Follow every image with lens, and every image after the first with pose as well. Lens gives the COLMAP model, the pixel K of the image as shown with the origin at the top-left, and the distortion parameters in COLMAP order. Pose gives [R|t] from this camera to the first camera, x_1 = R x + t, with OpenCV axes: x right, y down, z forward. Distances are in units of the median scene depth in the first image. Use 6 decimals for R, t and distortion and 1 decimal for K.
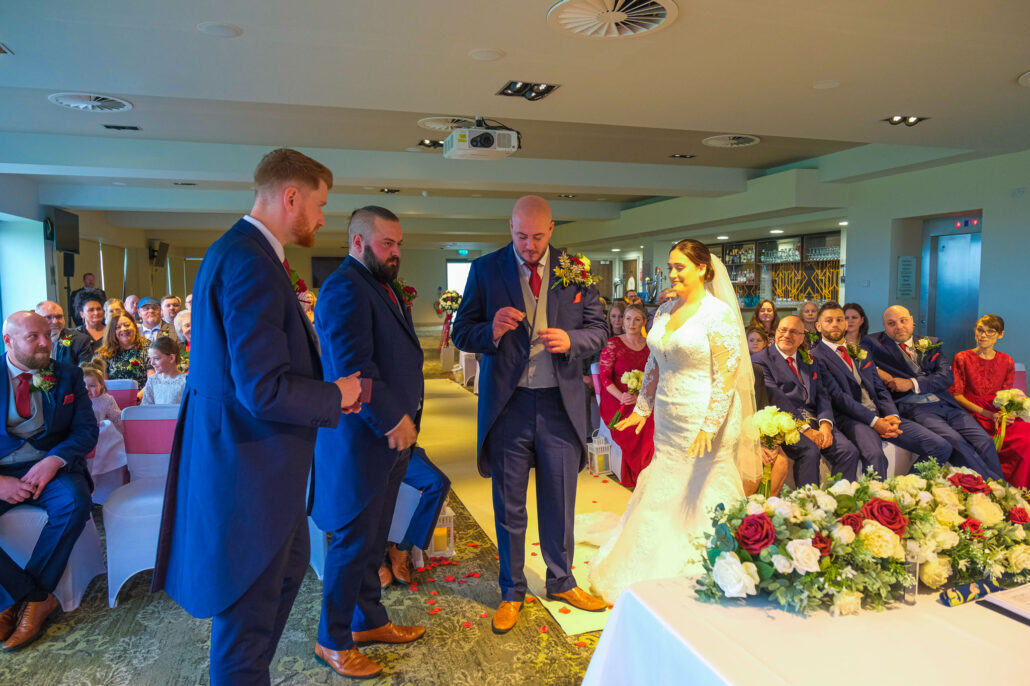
lens RADIAL K [[706.4, 0, 509.2], [0, 706.4, 340.6], [0, 0, 1]] dist [-0.007375, 0.008913]
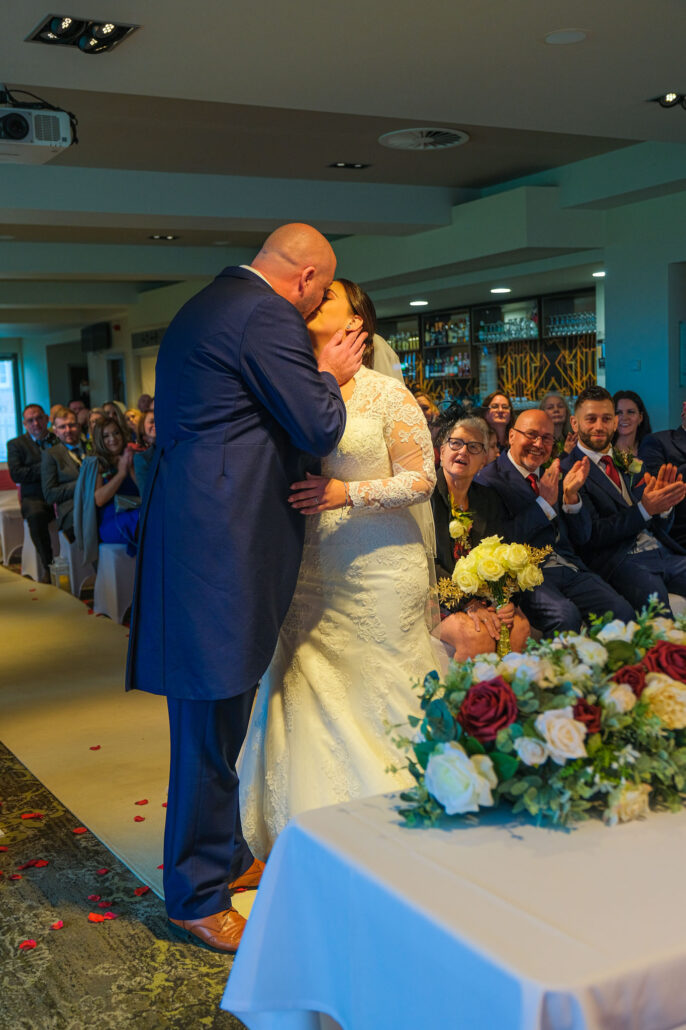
lens RADIAL K [[1165.9, 0, 321.7], [0, 1165.9, 524.6], [0, 0, 1]] dist [0.033808, 0.005004]
pose [[0.978110, -0.057154, 0.200088, 0.002545], [0.050947, 0.998051, 0.036038, 0.024112], [-0.201757, -0.025055, 0.979115, 0.007091]]
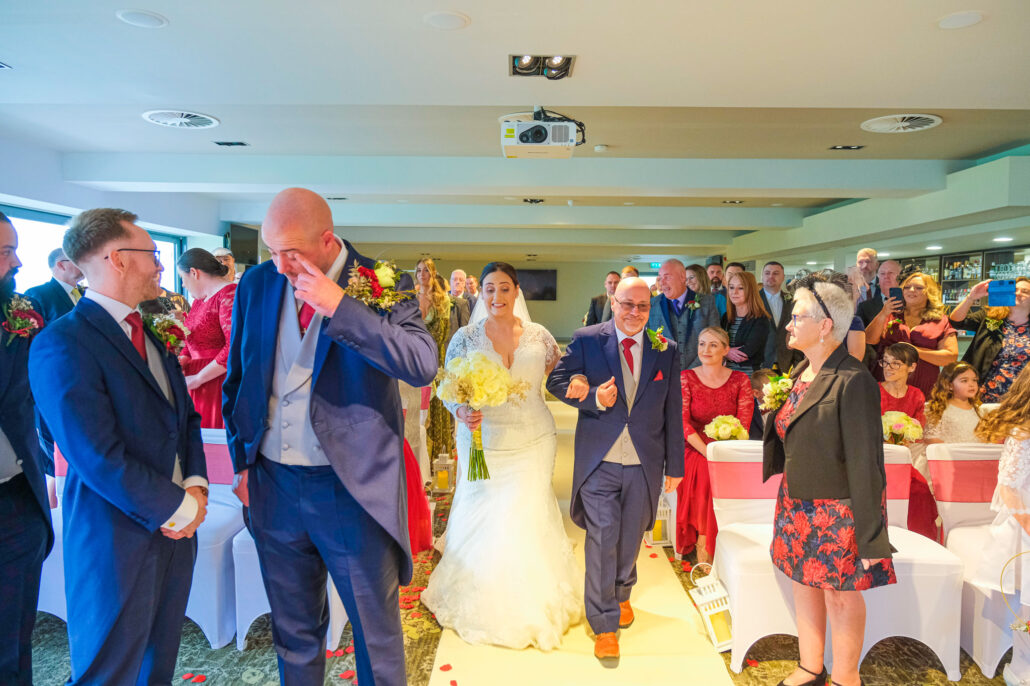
lens RADIAL K [[712.0, 0, 513.3], [0, 712.0, 347.5], [0, 0, 1]] dist [-0.010177, 0.004359]
pose [[0.954212, 0.035082, -0.297068, 0.264932], [-0.037754, 0.999282, -0.003258, -0.029817], [0.296741, 0.014324, 0.954851, 0.229505]]
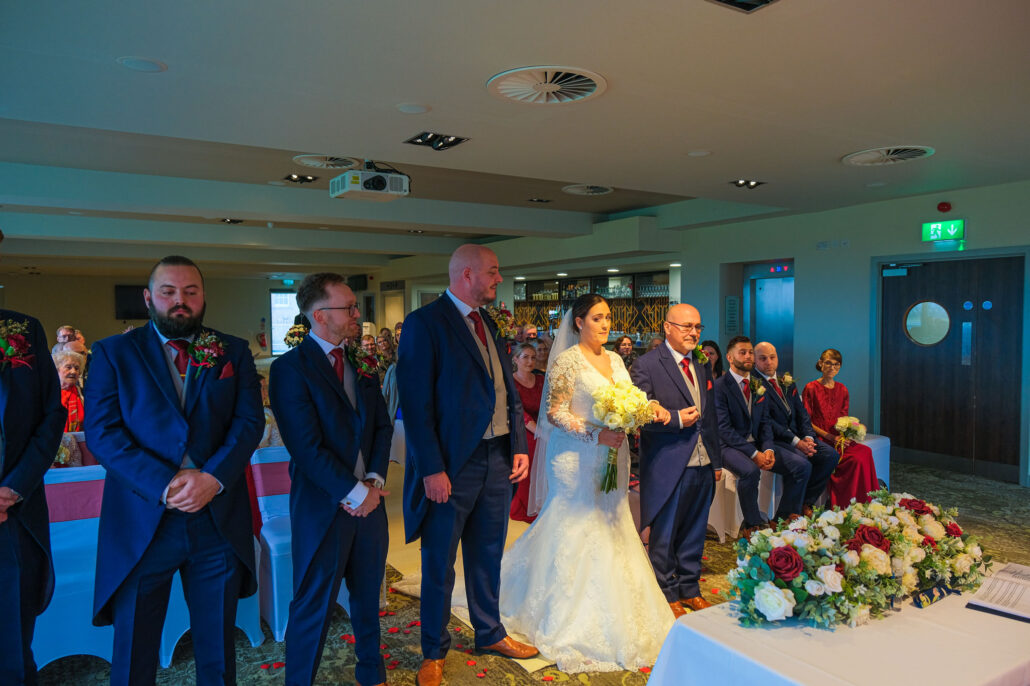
lens RADIAL K [[708.3, 0, 508.3], [0, 708.3, 343.0], [0, 0, 1]] dist [-0.013084, 0.018583]
pose [[0.967062, -0.010304, 0.254333, -0.147683], [0.019724, 0.999209, -0.034517, -0.023638], [-0.253777, 0.038397, 0.966500, -0.014218]]
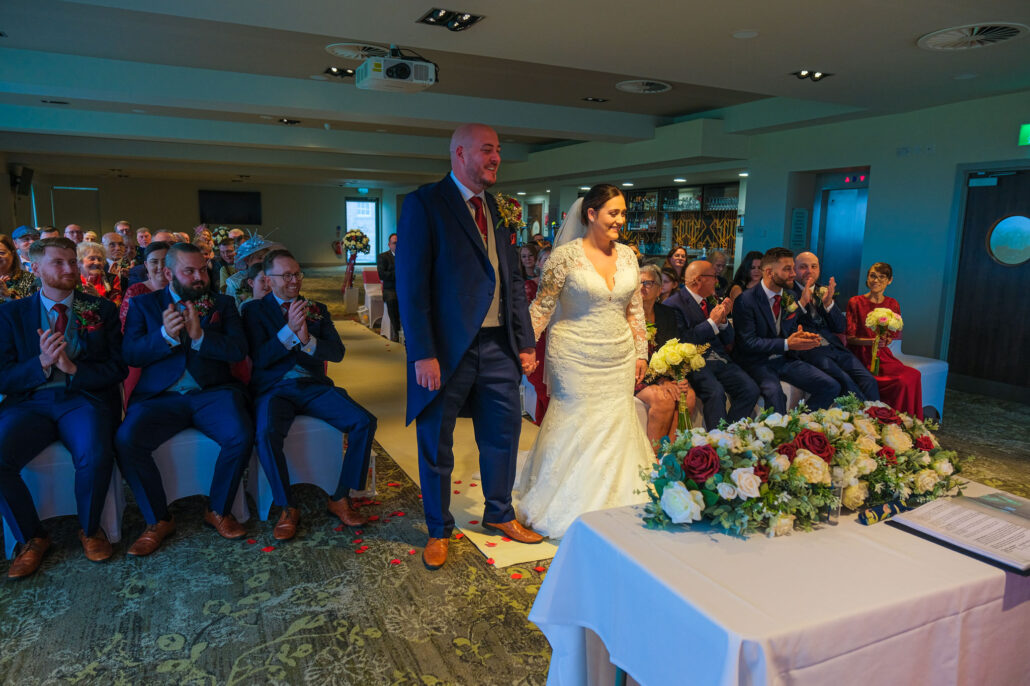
lens RADIAL K [[708.3, 0, 508.3], [0, 708.3, 343.0], [0, 0, 1]] dist [-0.013084, 0.018583]
pose [[0.989952, 0.004688, 0.141324, -0.032163], [-0.016303, 0.996569, 0.081142, 0.004783], [-0.140459, -0.082630, 0.986632, 0.004831]]
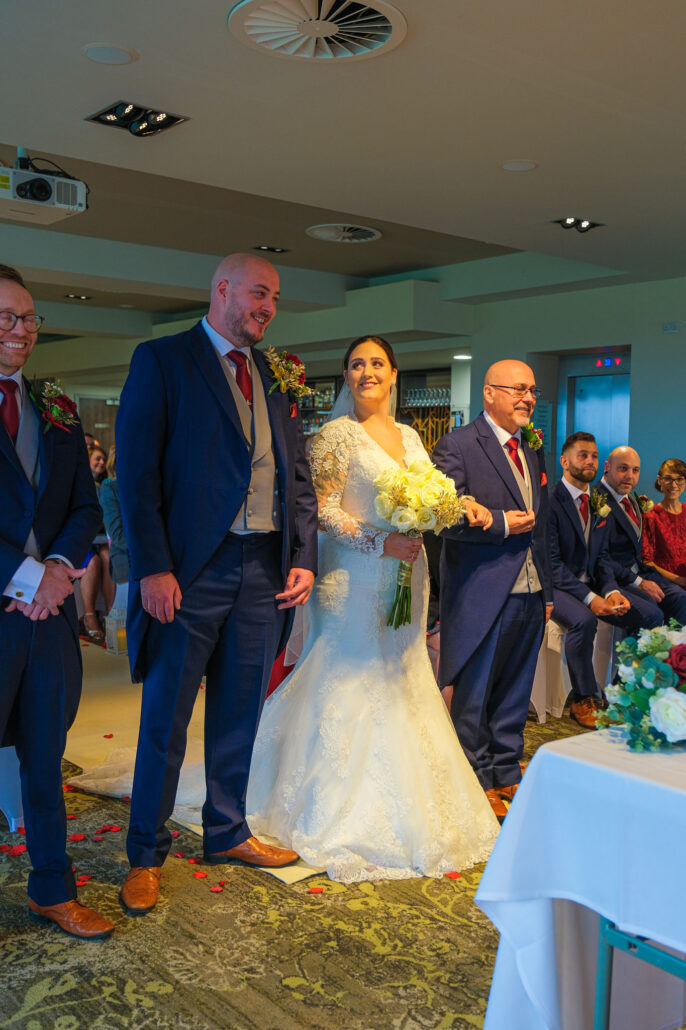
lens RADIAL K [[1035.8, 0, 333.1], [0, 1035.8, 518.2], [0, 0, 1]] dist [0.004464, 0.025015]
pose [[0.926986, -0.004162, 0.375074, -0.187094], [0.007345, 0.999948, -0.007058, 0.039887], [-0.375025, 0.009297, 0.926968, 0.009094]]
